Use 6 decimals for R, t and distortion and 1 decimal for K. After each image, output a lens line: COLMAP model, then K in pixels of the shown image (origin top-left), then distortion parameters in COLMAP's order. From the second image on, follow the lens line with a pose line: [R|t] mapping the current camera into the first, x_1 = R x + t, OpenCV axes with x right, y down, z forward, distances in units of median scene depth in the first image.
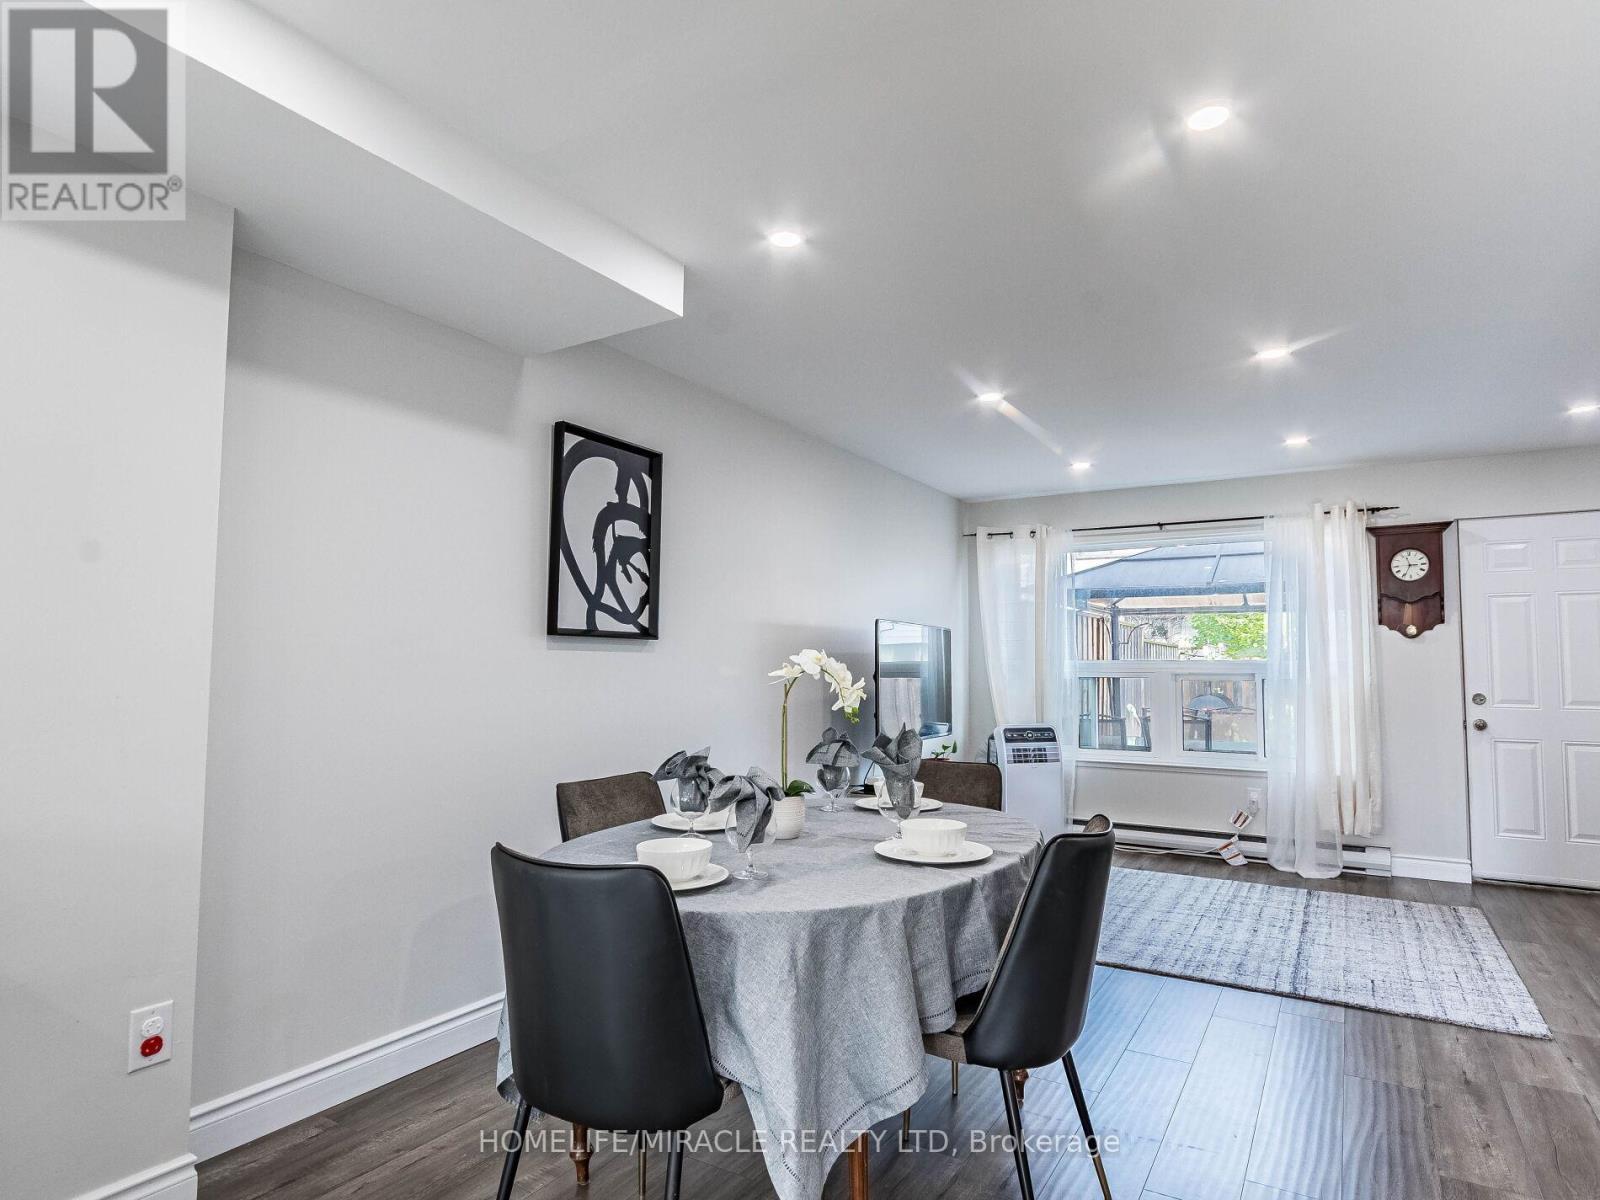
lens RADIAL K [[910.2, 0, 797.8], [0, 910.2, 614.6], [0, 0, 1]] dist [-0.000792, -0.000109]
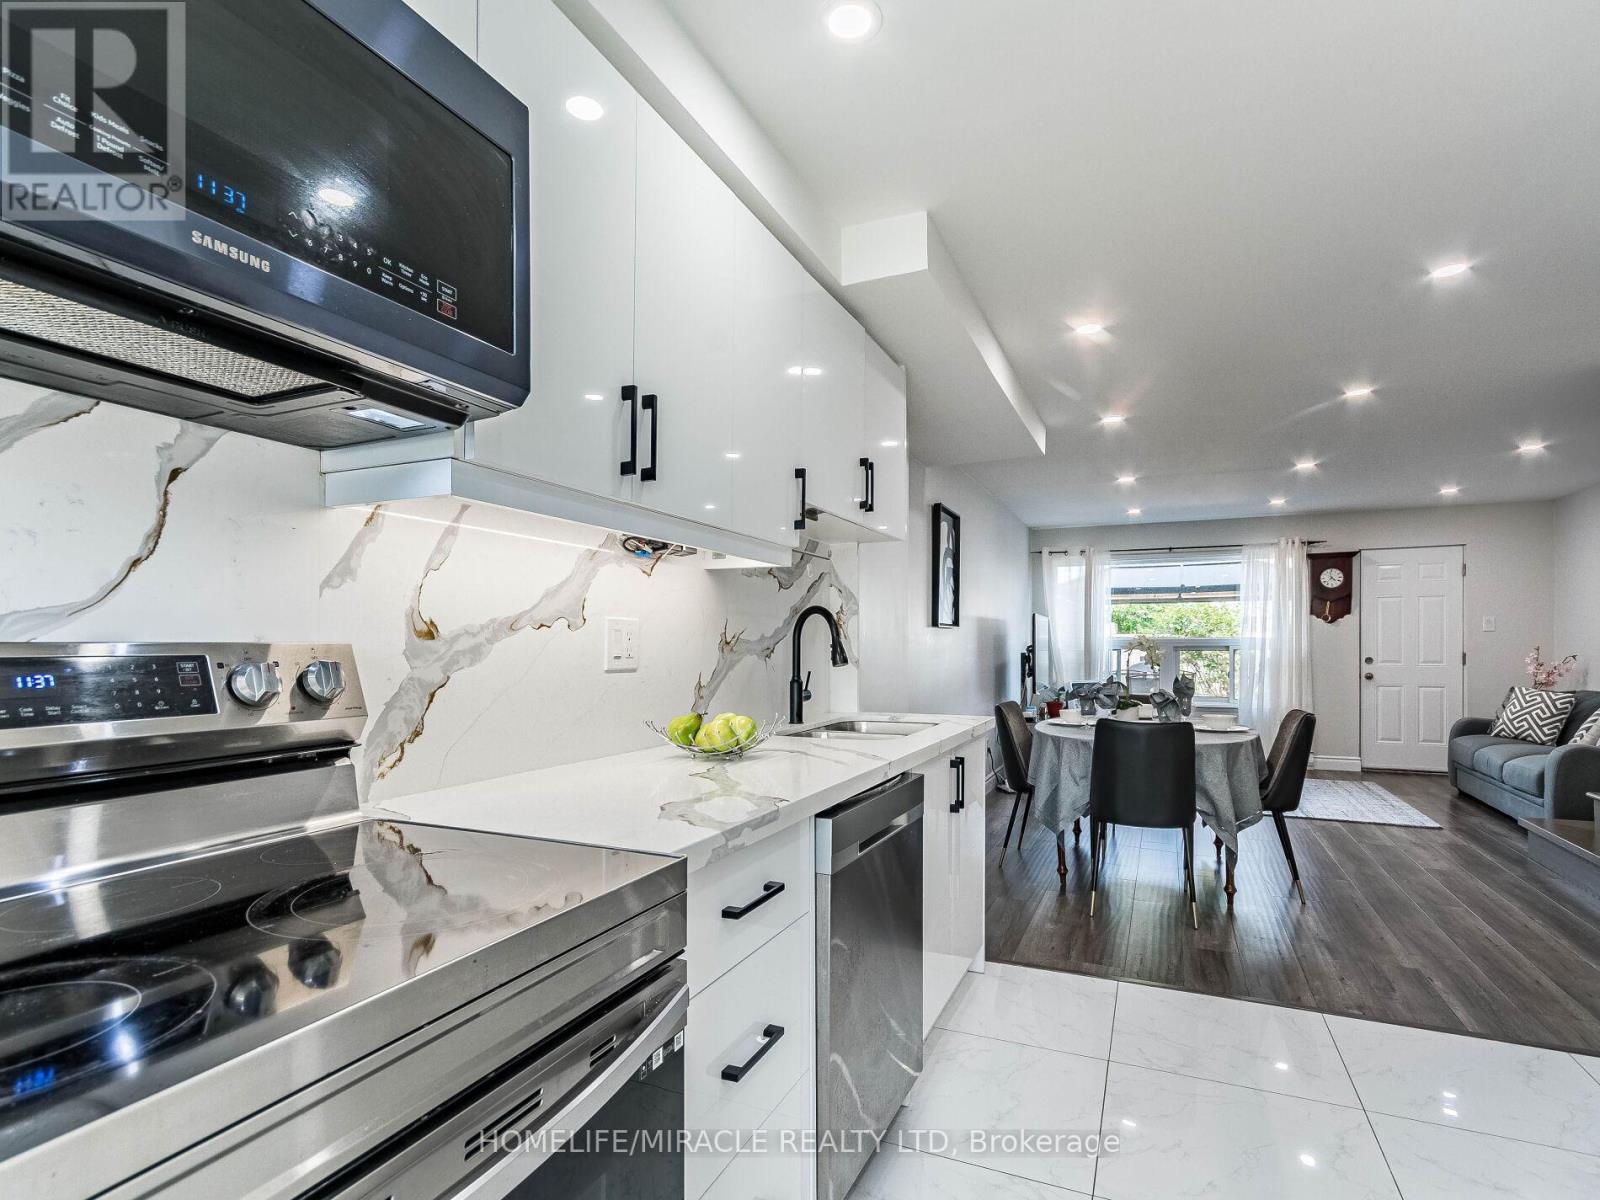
lens RADIAL K [[819.8, 0, 803.4], [0, 819.8, 653.6], [0, 0, 1]] dist [-0.000556, 0.007278]
pose [[0.990951, -0.008696, 0.133940, -0.446380], [-0.000248, 0.997779, 0.066614, -0.017013], [-0.134222, -0.066045, 0.988748, -0.315528]]
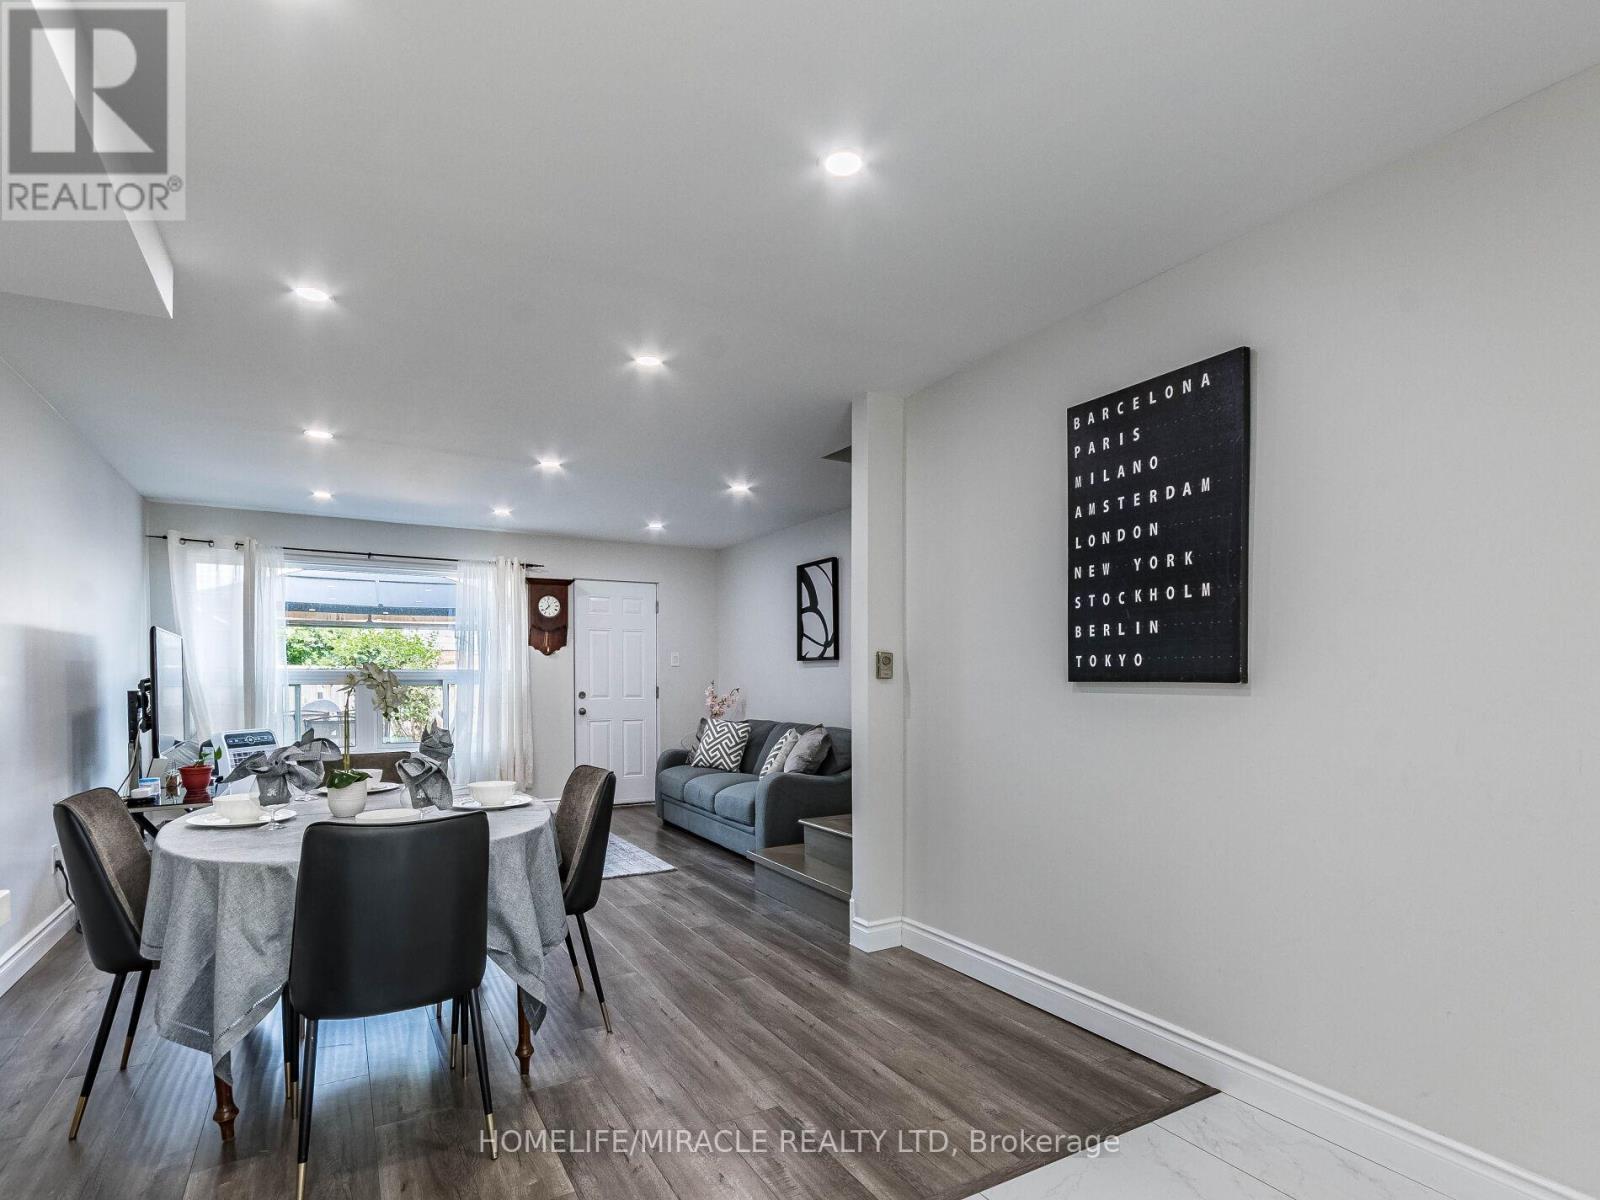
lens RADIAL K [[828.6, 0, 818.6], [0, 828.6, 686.2], [0, 0, 1]] dist [-0.008327, 0.000056]
pose [[0.466504, -0.012777, 0.884427, -0.319027], [-0.048625, 0.998013, 0.040066, 0.000340], [-0.883181, -0.061696, 0.464956, -0.025019]]
